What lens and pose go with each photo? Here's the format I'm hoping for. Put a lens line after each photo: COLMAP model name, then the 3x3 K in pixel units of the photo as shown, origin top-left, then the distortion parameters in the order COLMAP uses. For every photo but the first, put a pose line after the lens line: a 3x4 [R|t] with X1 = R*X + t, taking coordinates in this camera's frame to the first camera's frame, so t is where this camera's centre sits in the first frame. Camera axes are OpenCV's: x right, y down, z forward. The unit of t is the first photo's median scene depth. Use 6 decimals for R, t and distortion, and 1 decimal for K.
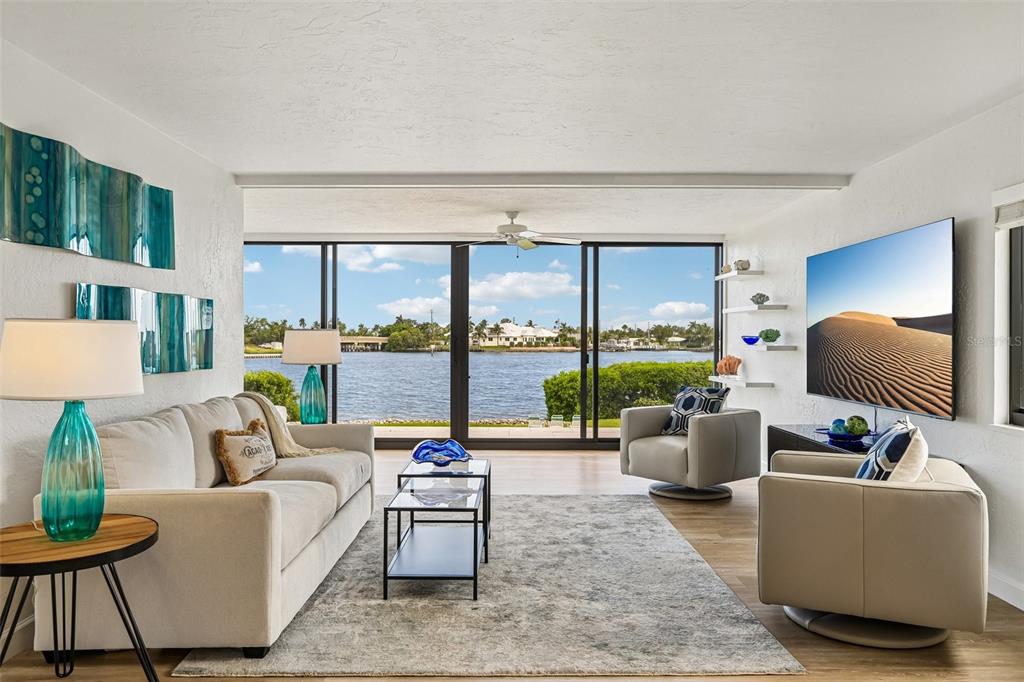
lens RADIAL K [[728.7, 0, 512.0], [0, 728.7, 341.0], [0, 0, 1]] dist [-0.004922, -0.001058]
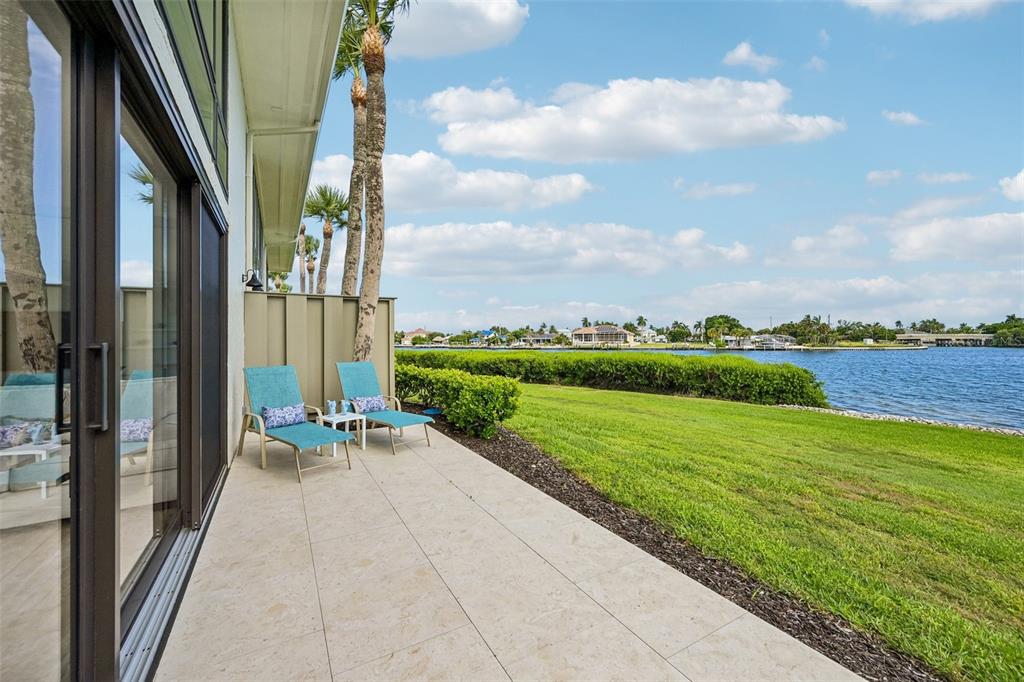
lens RADIAL K [[408.5, 0, 514.5], [0, 408.5, 336.1], [0, 0, 1]] dist [-0.000250, -0.000088]
pose [[0.503550, -0.008412, -0.863925, 0.020482], [0.003841, 0.999965, -0.007497, -0.000733], [0.863957, 0.000457, 0.503565, 0.148340]]
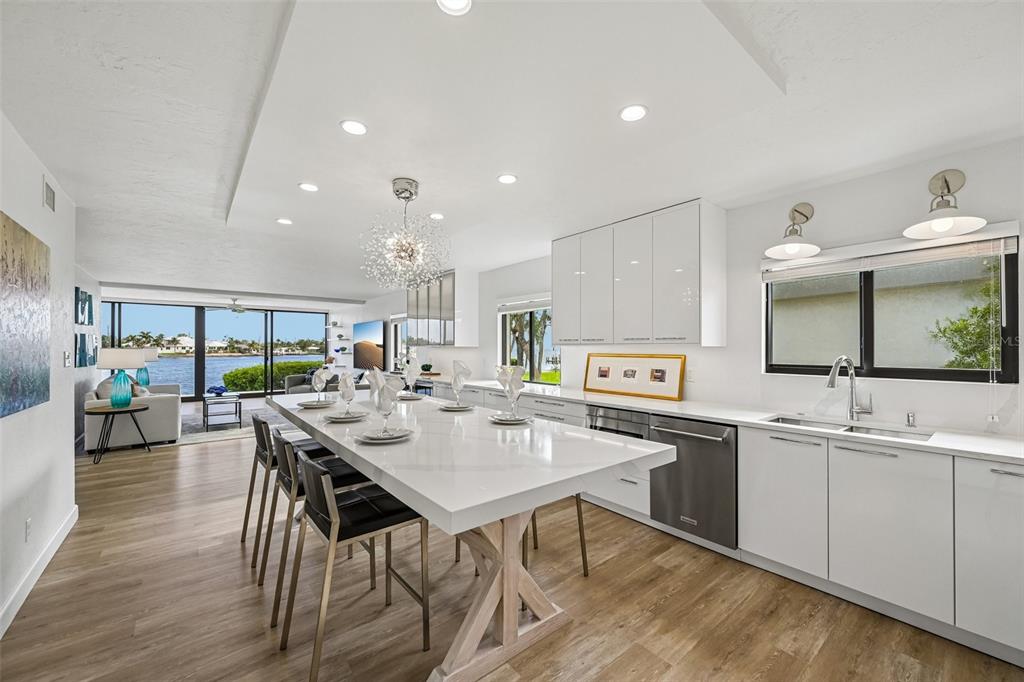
lens RADIAL K [[405.0, 0, 513.4], [0, 405.0, 346.0], [0, 0, 1]] dist [0.000996, -0.000006]
pose [[0.777733, 0.002081, 0.628591, -0.015928], [0.002405, 0.999977, -0.006286, -0.000974], [-0.628590, 0.006400, 0.777710, -0.081412]]
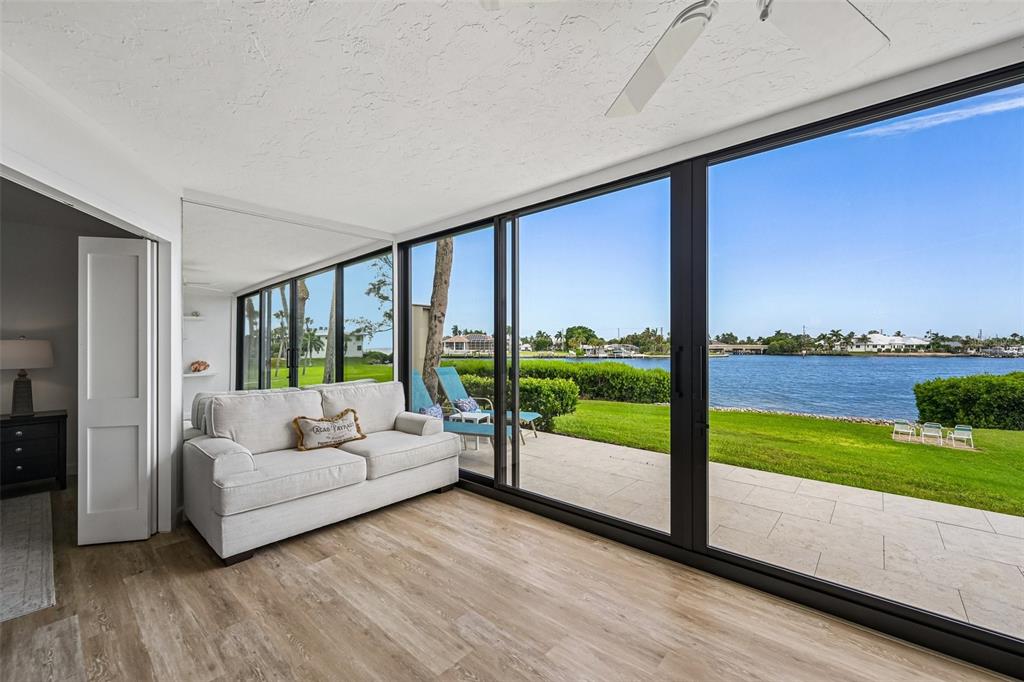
lens RADIAL K [[415.3, 0, 512.9], [0, 415.3, 344.3], [0, 0, 1]] dist [-0.000491, 0.000037]
pose [[0.748960, -0.003983, -0.662604, 0.004545], [-0.001163, 0.999972, -0.007325, -0.000593], [0.662615, 0.006256, 0.748934, 0.105882]]
